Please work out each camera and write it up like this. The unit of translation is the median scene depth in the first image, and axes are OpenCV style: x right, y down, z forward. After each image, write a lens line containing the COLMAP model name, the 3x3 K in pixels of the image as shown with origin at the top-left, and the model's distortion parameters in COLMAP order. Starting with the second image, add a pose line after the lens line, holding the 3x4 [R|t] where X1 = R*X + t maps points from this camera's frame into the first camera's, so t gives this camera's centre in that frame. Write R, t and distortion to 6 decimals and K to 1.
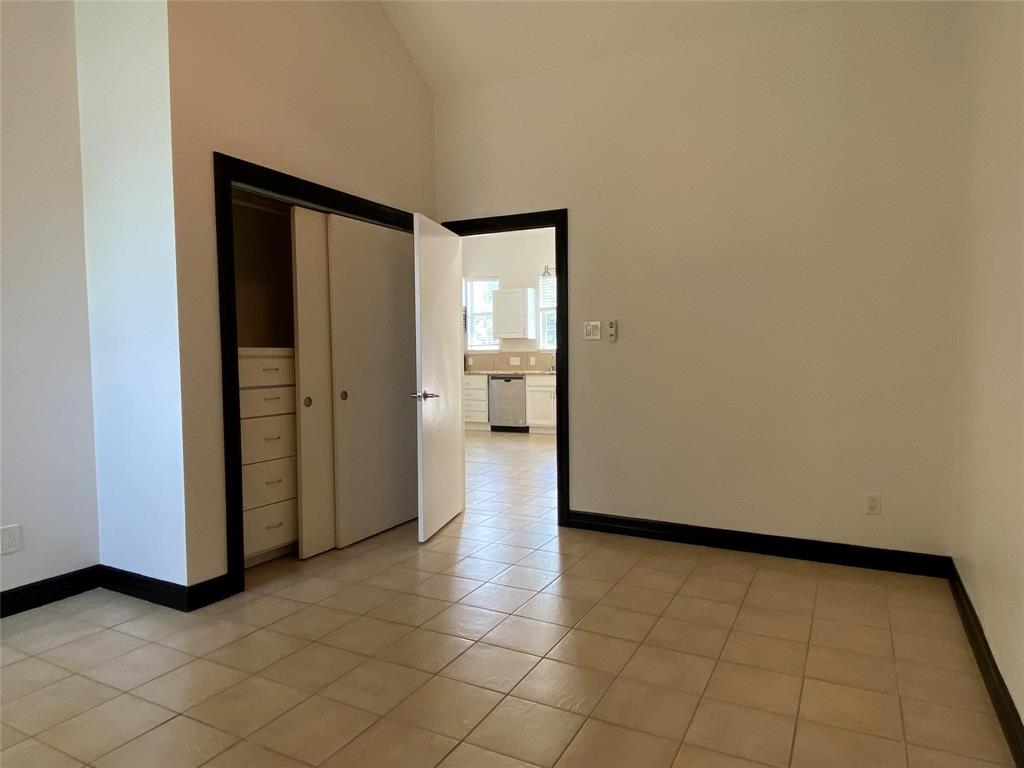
lens RADIAL K [[647.8, 0, 513.7], [0, 647.8, 381.9], [0, 0, 1]] dist [0.051606, -0.054618]
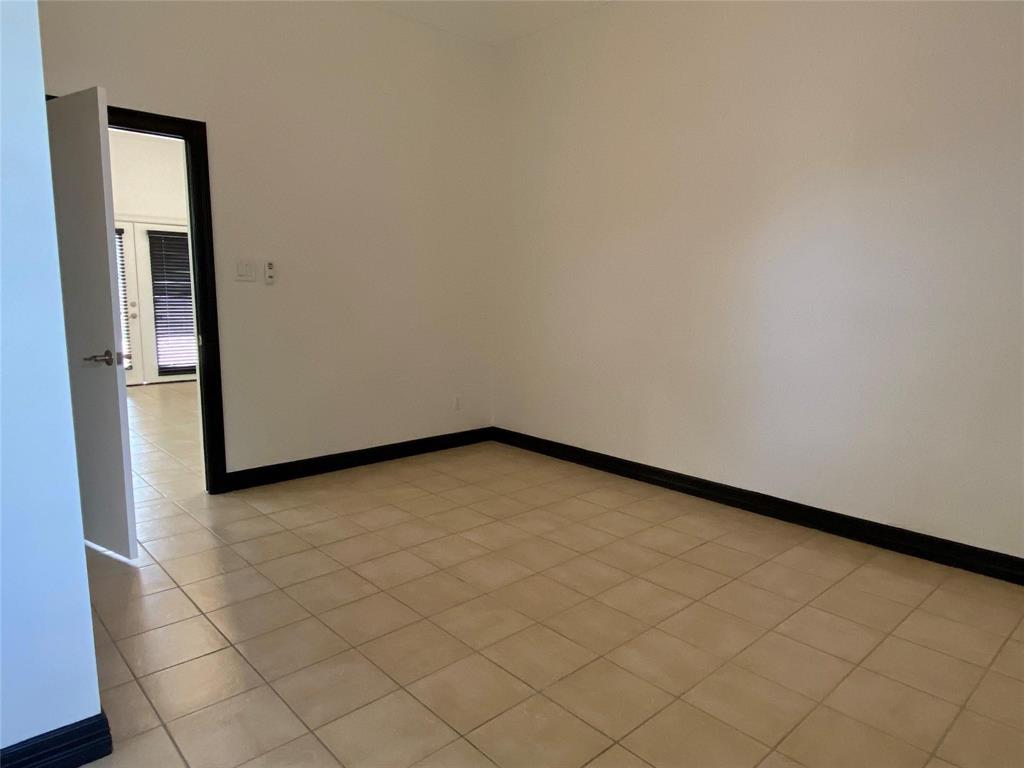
lens RADIAL K [[647.8, 0, 513.7], [0, 647.8, 381.9], [0, 0, 1]] dist [0.051606, -0.054618]
pose [[0.333504, -0.123396, 0.934638, -0.277498], [0.033286, 0.992320, 0.119135, -0.009284], [-0.942161, -0.008622, 0.335050, 0.150520]]
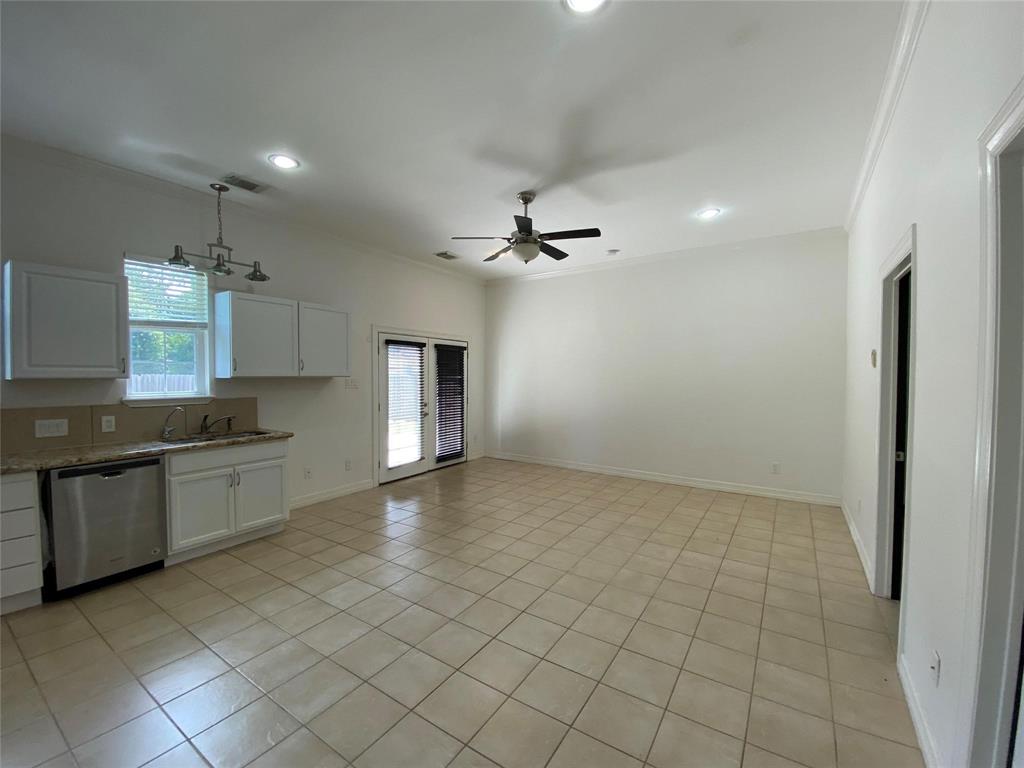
lens RADIAL K [[421.1, 0, 512.0], [0, 421.1, 384.0], [0, 0, 1]] dist [0.039488, -0.034364]
pose [[0.095495, -0.012348, 0.995353, -0.273277], [0.041704, 0.999095, 0.008393, -0.054379], [-0.994556, 0.040708, 0.095923, 0.683106]]
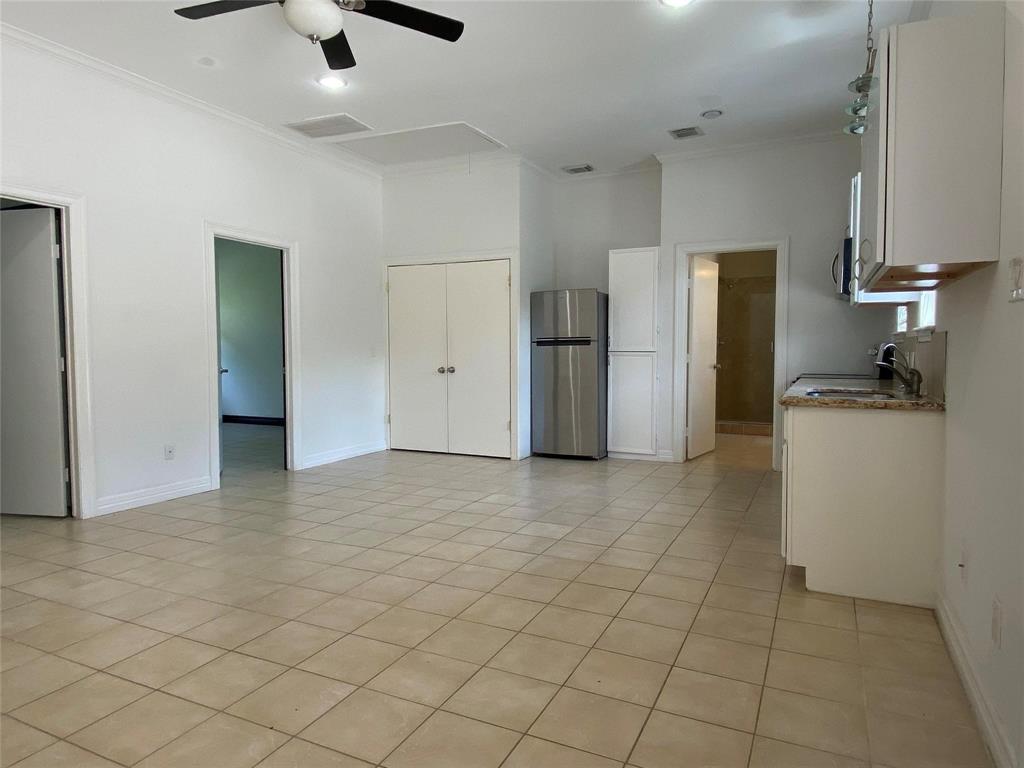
lens RADIAL K [[647.8, 0, 513.7], [0, 647.8, 381.9], [0, 0, 1]] dist [0.051606, -0.054618]
pose [[0.035952, 0.065900, -0.997178, 0.411658], [-0.046225, 0.996865, 0.064213, -0.036380], [0.998284, 0.043786, 0.038886, 0.784167]]
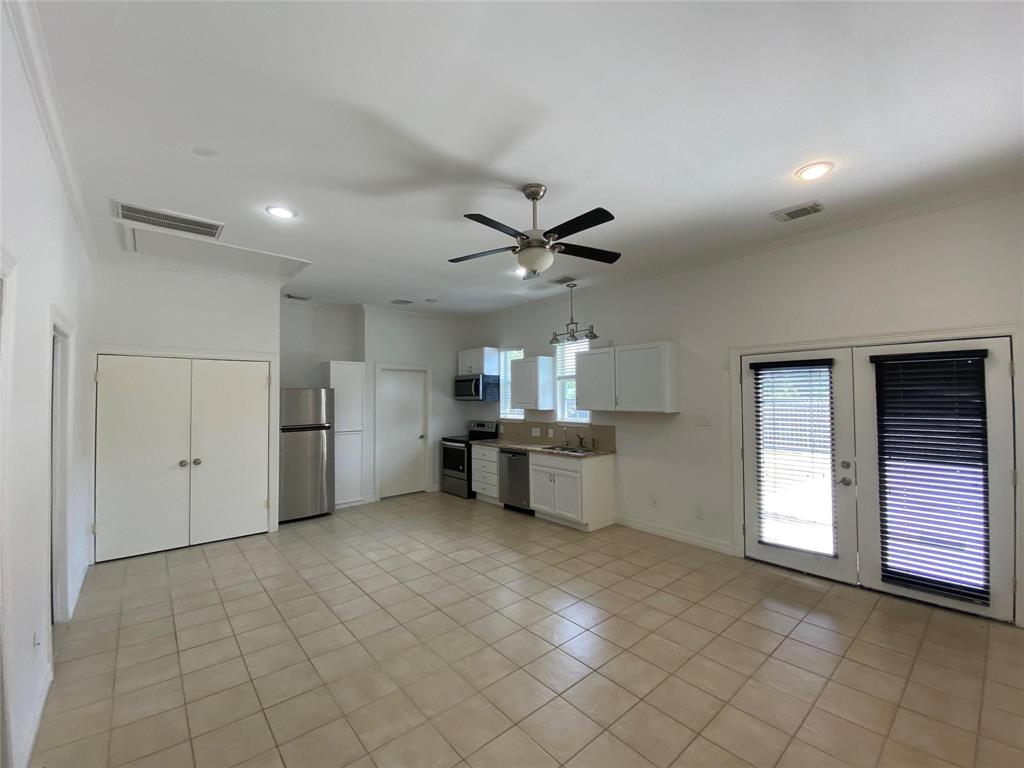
lens RADIAL K [[421.1, 0, 512.0], [0, 421.1, 384.0], [0, 0, 1]] dist [0.039488, -0.034364]
pose [[0.930672, -0.007531, -0.365776, 0.207408], [-0.019324, 0.997381, -0.069703, -0.061950], [0.365343, 0.071939, 0.928089, 0.424539]]
